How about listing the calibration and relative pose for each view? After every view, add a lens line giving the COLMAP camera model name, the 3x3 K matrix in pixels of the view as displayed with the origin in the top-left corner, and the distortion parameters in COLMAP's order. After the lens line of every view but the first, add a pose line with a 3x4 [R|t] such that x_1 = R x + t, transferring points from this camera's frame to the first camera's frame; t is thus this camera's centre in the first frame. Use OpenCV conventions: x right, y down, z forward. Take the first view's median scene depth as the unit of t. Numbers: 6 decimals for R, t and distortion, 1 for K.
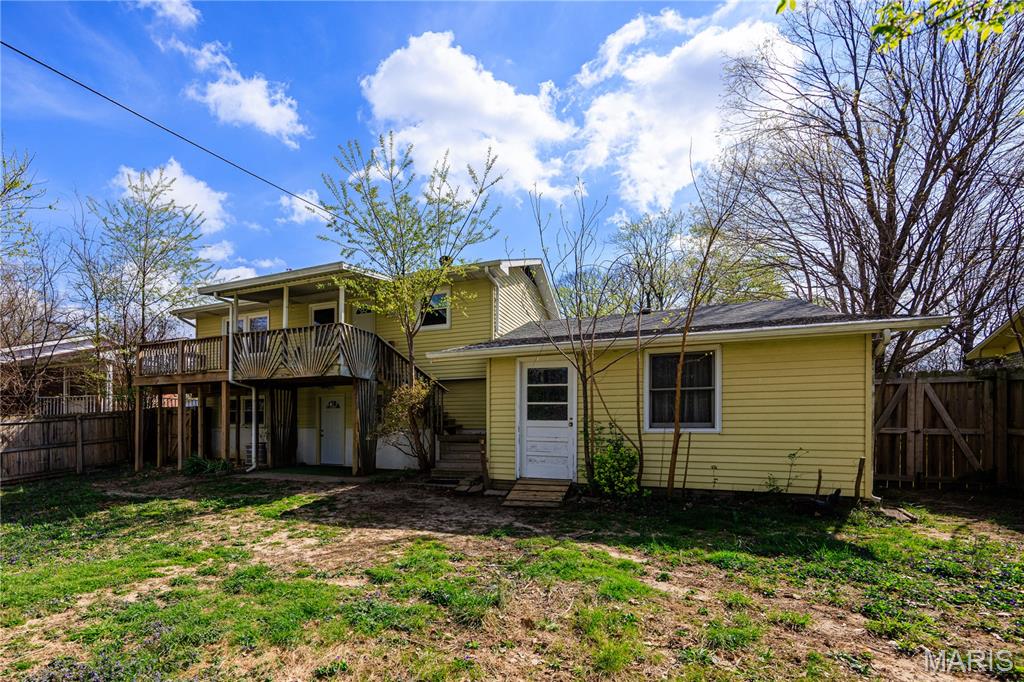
lens RADIAL K [[311.0, 0, 512.1], [0, 311.0, 418.1], [0, 0, 1]] dist [-0.000300, -0.000029]
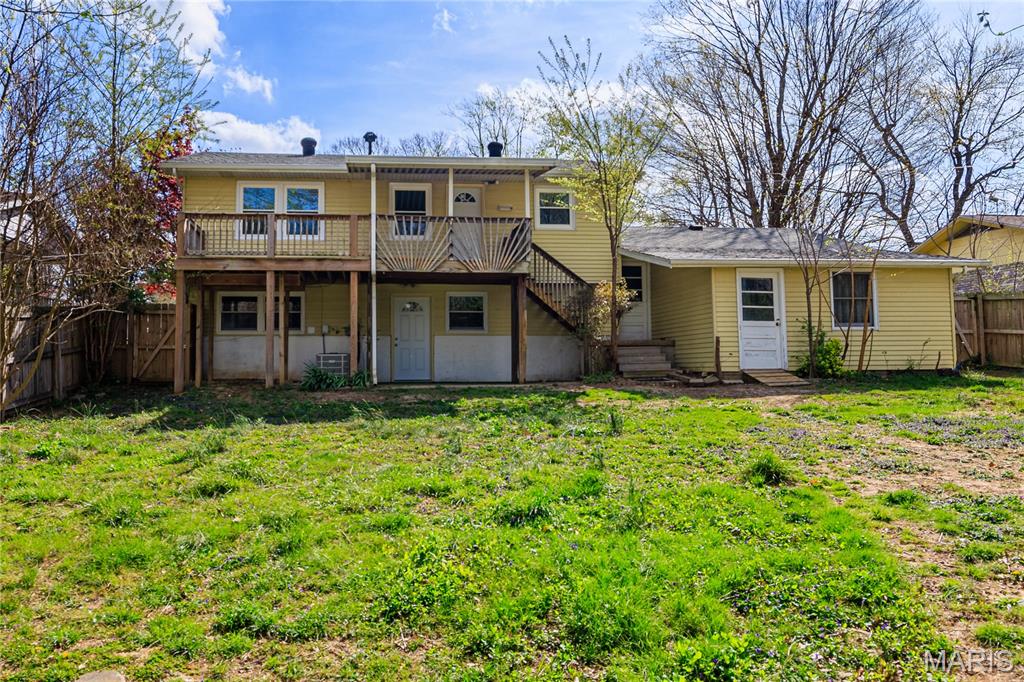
lens RADIAL K [[393.1, 0, 509.8], [0, 393.1, 321.5], [0, 0, 1]] dist [-0.000571, -0.000201]
pose [[0.947665, 0.014551, 0.318935, -1.313845], [-0.004931, 0.999509, -0.030951, 0.062289], [-0.319229, 0.027759, 0.947271, -0.144655]]
